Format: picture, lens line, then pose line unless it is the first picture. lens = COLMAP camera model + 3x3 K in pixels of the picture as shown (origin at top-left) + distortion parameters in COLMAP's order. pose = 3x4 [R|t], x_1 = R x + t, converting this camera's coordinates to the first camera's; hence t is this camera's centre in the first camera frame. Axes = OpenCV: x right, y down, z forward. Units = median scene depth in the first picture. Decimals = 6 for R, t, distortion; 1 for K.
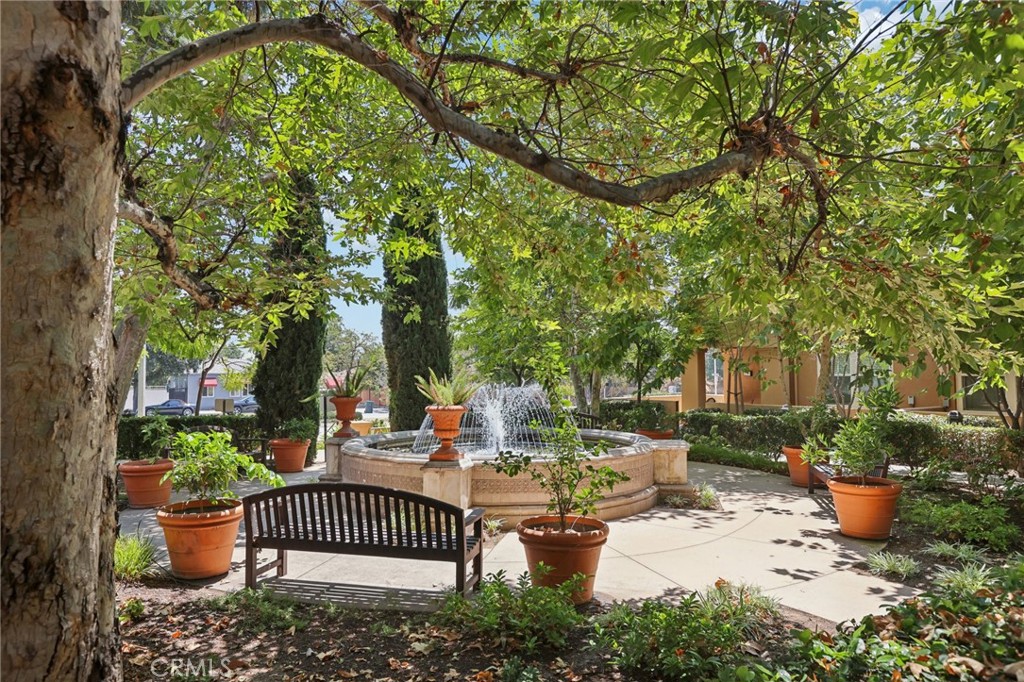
lens RADIAL K [[702.6, 0, 508.5], [0, 702.6, 340.7], [0, 0, 1]] dist [0.002672, 0.000278]
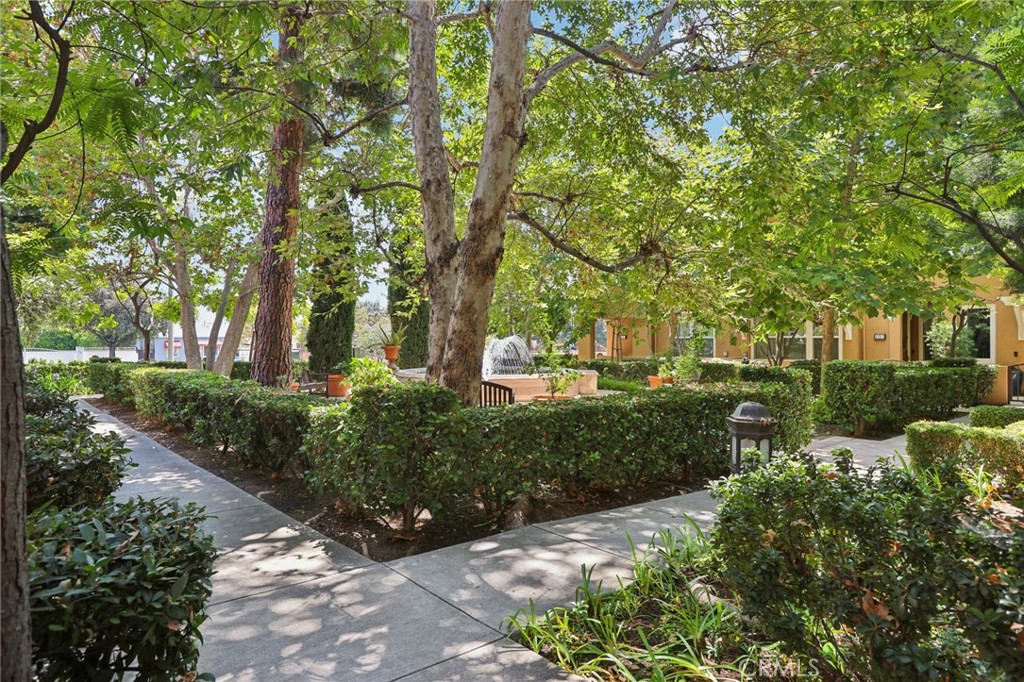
lens RADIAL K [[656.4, 0, 514.2], [0, 656.4, 340.8], [0, 0, 1]] dist [-0.000296, -0.000008]
pose [[0.984453, 0.005818, 0.175551, -0.173401], [-0.013511, 0.998999, 0.042655, 0.001081], [-0.175127, -0.044363, 0.983546, -0.418667]]
